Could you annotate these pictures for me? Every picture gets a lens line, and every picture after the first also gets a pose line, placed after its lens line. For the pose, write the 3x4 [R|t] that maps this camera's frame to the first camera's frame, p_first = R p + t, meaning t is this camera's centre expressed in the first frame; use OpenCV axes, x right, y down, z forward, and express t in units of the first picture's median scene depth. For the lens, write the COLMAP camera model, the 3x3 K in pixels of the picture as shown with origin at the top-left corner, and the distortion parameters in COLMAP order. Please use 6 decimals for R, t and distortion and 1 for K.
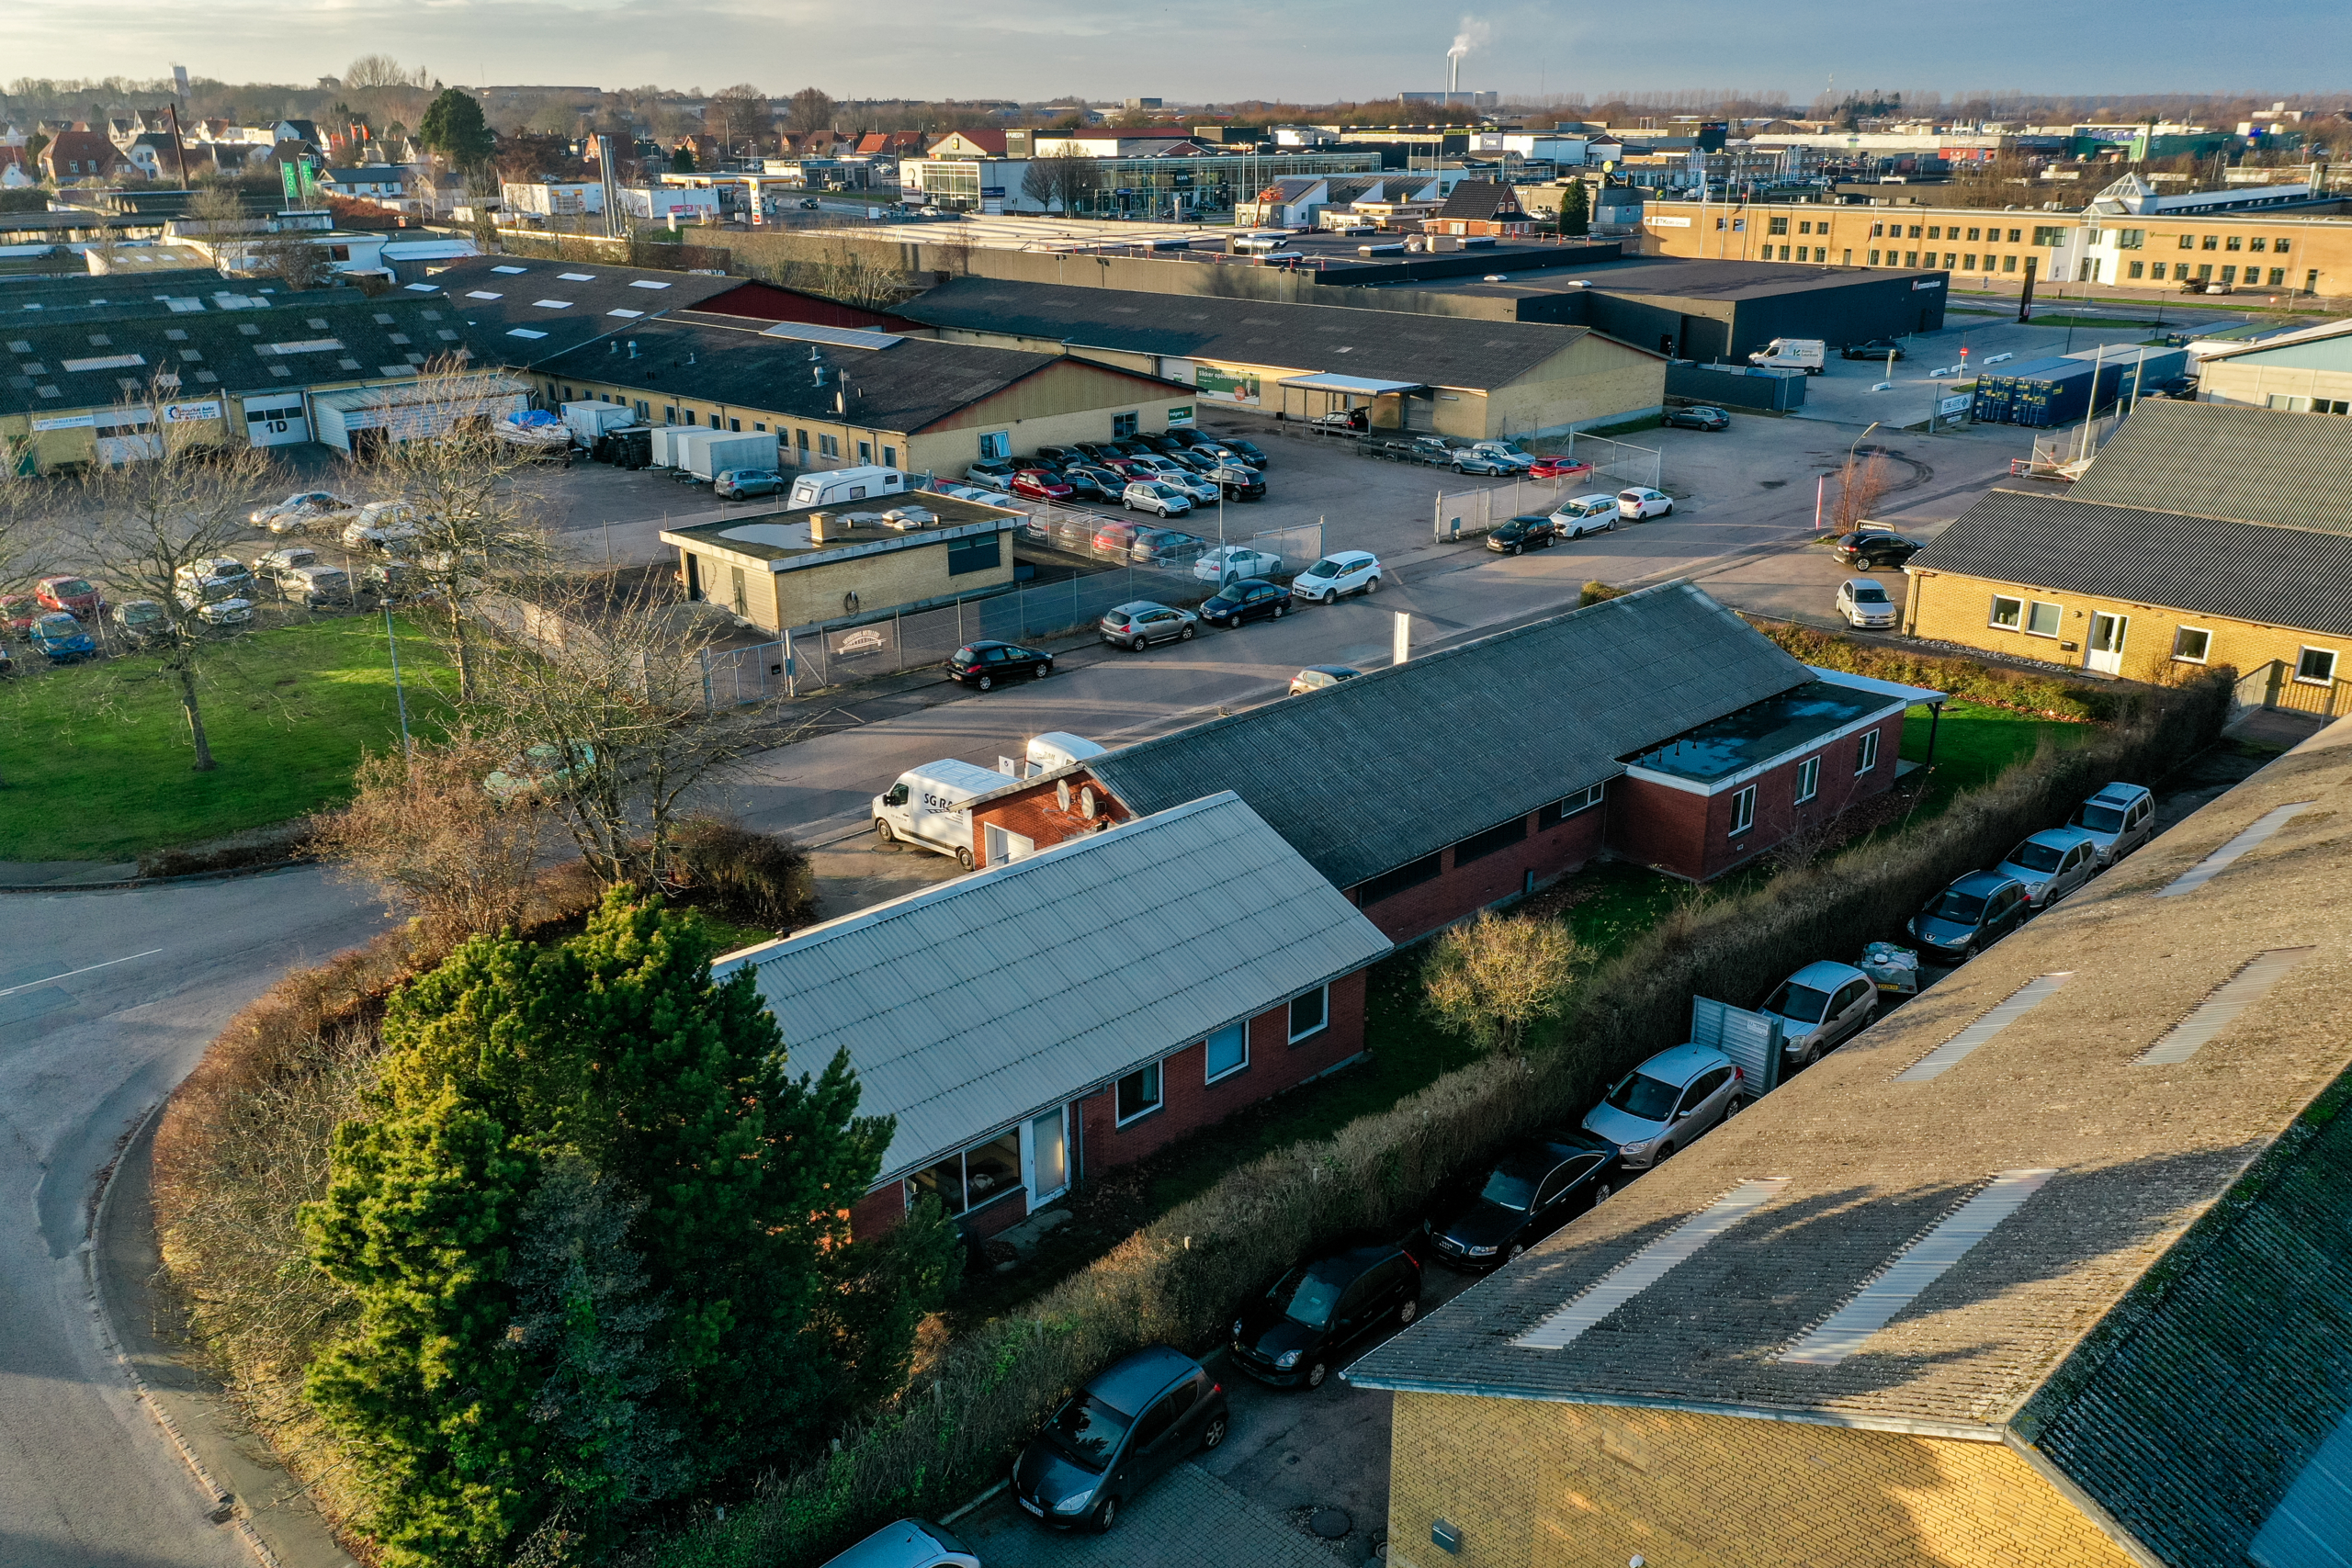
lens RADIAL K [[1894.3, 0, 1173.7], [0, 1894.3, 870.8], [0, 0, 1]] dist [-0.002162, 0.004915]
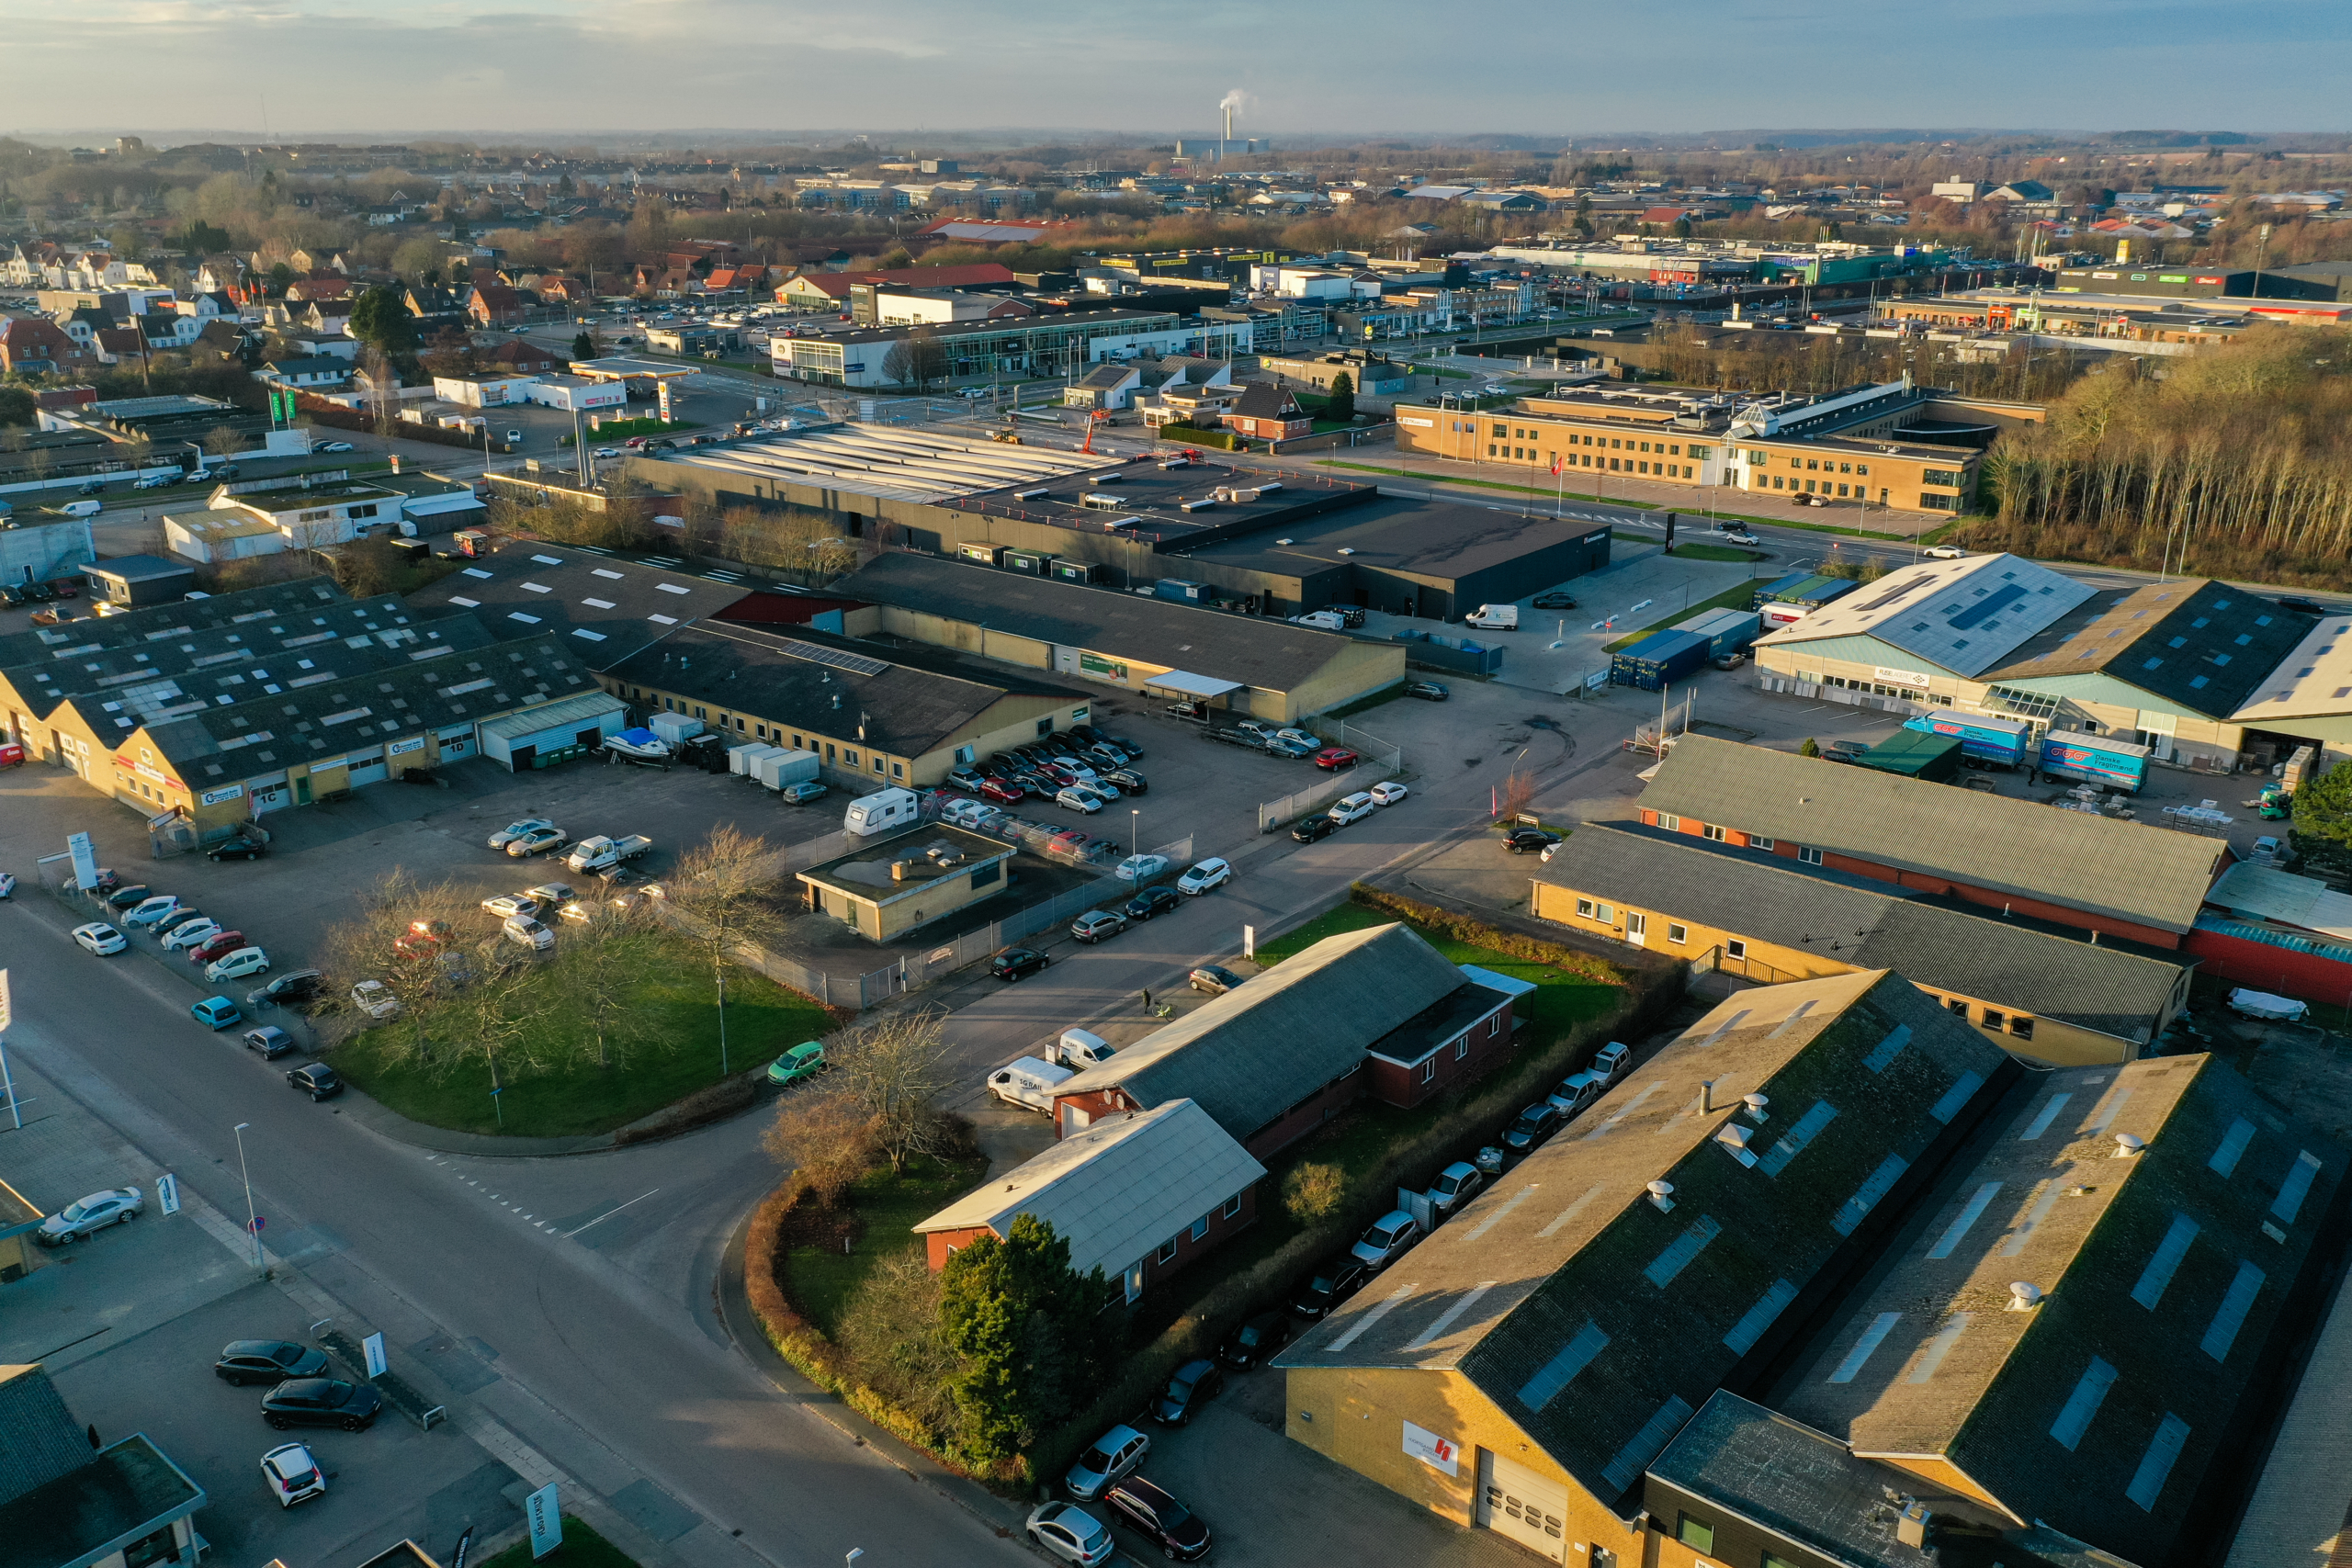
lens RADIAL K [[1888.4, 0, 1176.0], [0, 1888.4, 784.0], [0, 0, 1]] dist [0.000868, -0.002949]
pose [[0.993770, -0.030277, 0.107261, -0.088635], [0.034827, 0.998560, -0.040807, -0.134432], [-0.105871, 0.044288, 0.993393, -0.502268]]
